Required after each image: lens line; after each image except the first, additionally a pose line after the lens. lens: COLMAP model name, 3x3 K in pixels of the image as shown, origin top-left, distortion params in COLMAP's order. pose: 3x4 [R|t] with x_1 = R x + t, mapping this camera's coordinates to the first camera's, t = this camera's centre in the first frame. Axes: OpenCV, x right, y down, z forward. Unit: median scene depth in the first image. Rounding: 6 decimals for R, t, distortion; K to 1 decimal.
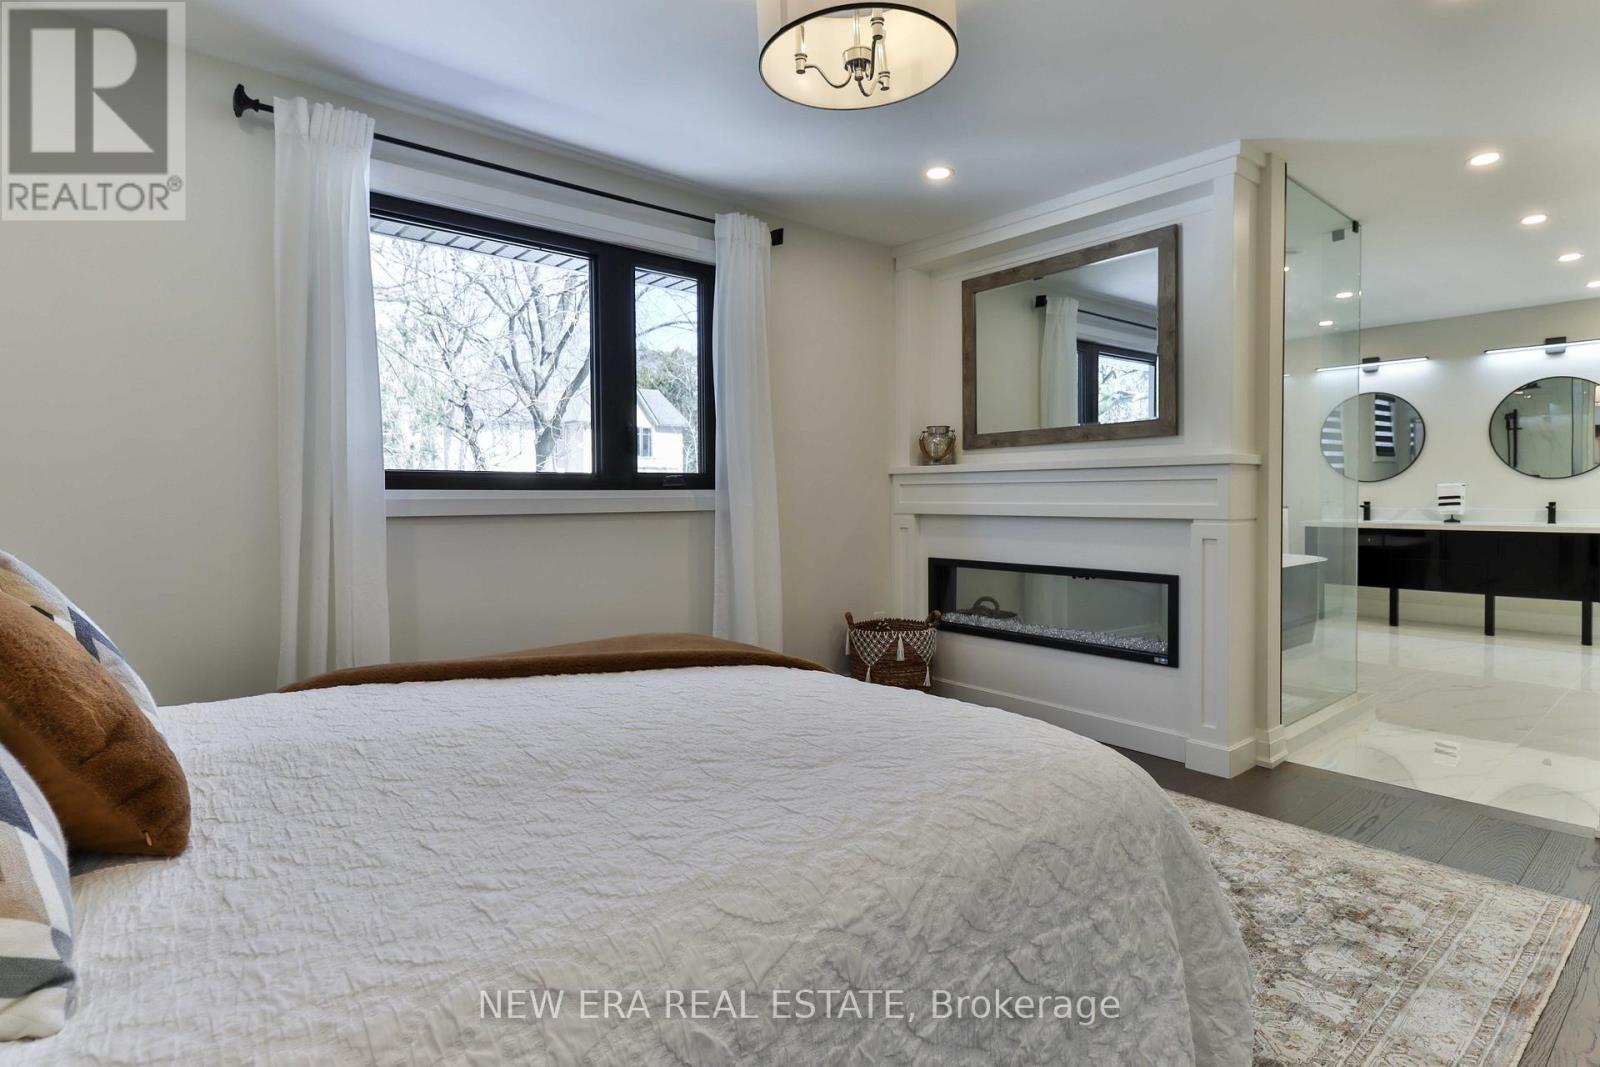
lens RADIAL K [[832.5, 0, 809.6], [0, 832.5, 493.2], [0, 0, 1]] dist [0.001778, -0.001361]
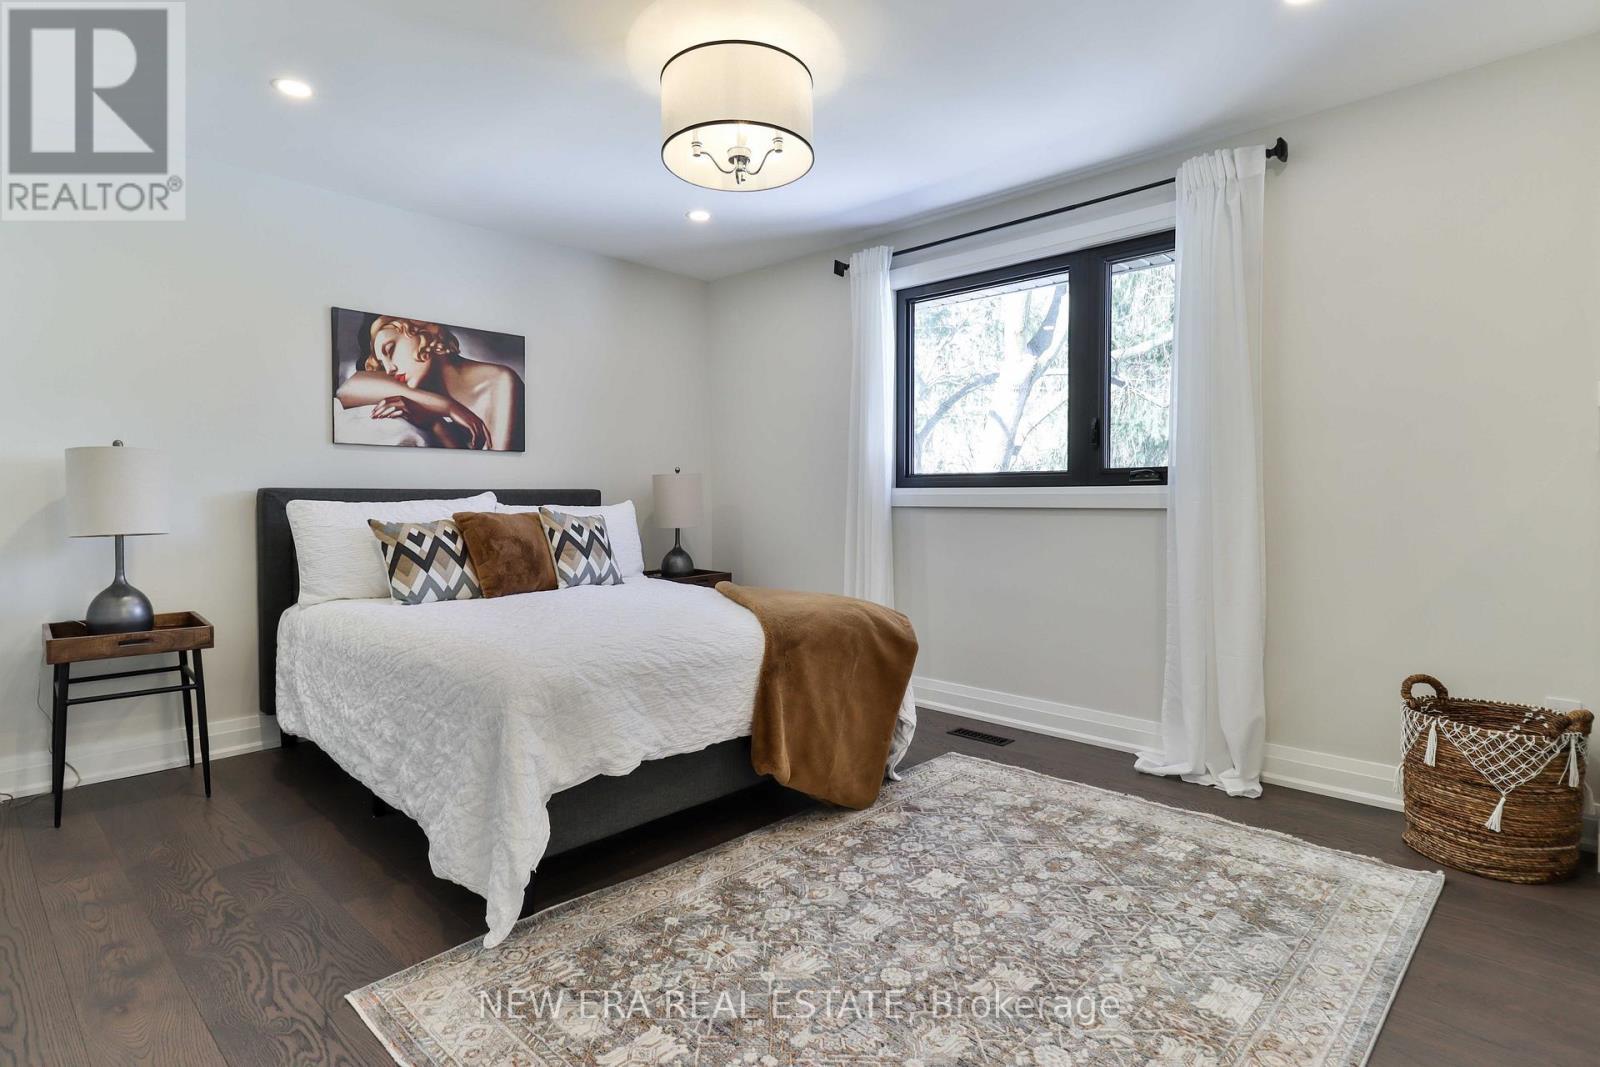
lens RADIAL K [[832.5, 0, 809.6], [0, 832.5, 493.2], [0, 0, 1]] dist [0.001778, -0.001361]
pose [[0.069082, -0.004921, -0.997599, 0.785101], [-0.010441, 0.999930, -0.005655, 0.015654], [0.997556, 0.010806, 0.069026, 0.591392]]
